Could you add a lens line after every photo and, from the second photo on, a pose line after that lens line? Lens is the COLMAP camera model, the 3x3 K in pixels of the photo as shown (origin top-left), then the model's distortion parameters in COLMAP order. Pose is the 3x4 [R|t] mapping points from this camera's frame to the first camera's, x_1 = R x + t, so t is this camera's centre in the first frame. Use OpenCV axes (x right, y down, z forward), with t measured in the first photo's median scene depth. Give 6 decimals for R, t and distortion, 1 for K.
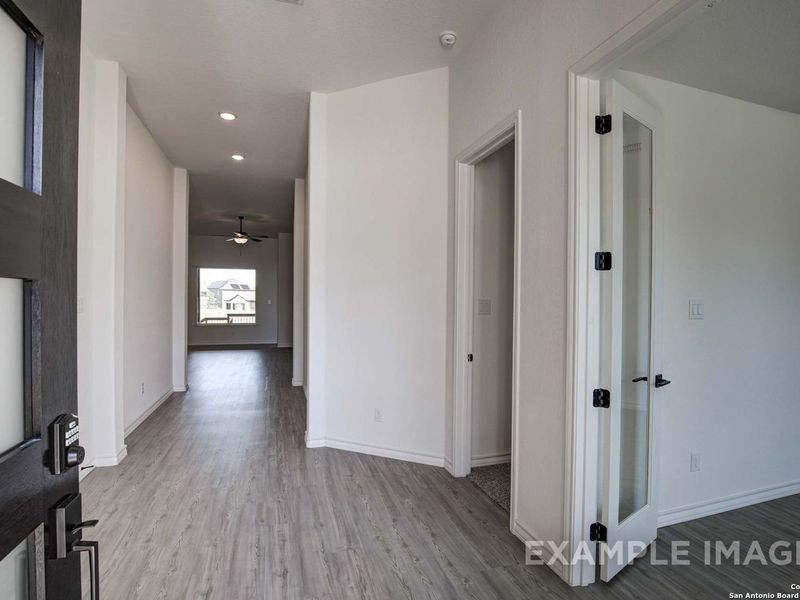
lens RADIAL K [[417.7, 0, 405.7], [0, 417.7, 300.2], [0, 0, 1]] dist [-0.031271, 0.006030]
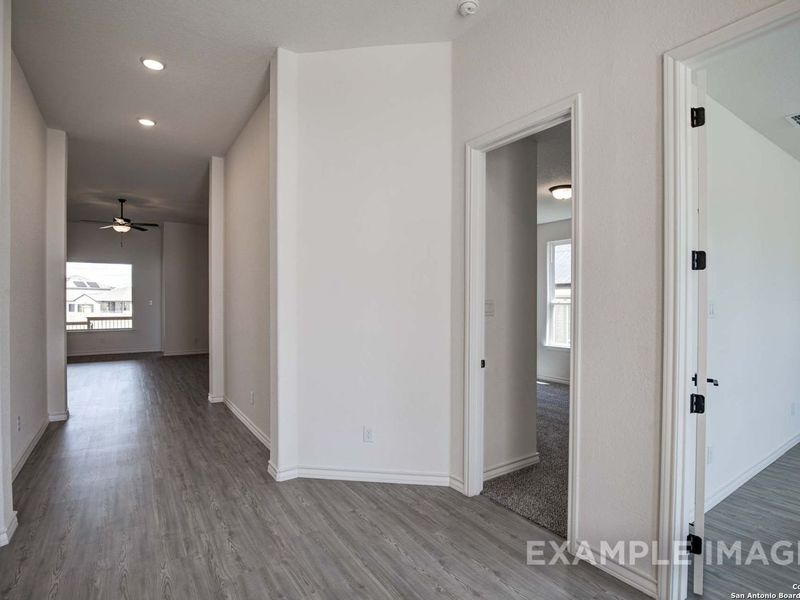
lens RADIAL K [[417.7, 0, 398.7], [0, 417.7, 300.8], [0, 0, 1]] dist [-0.031271, 0.006030]
pose [[0.959940, -0.006353, 0.280134, -0.259032], [0.005036, 0.999973, 0.005422, -0.005660], [-0.280161, -0.003794, 0.959946, 0.164487]]
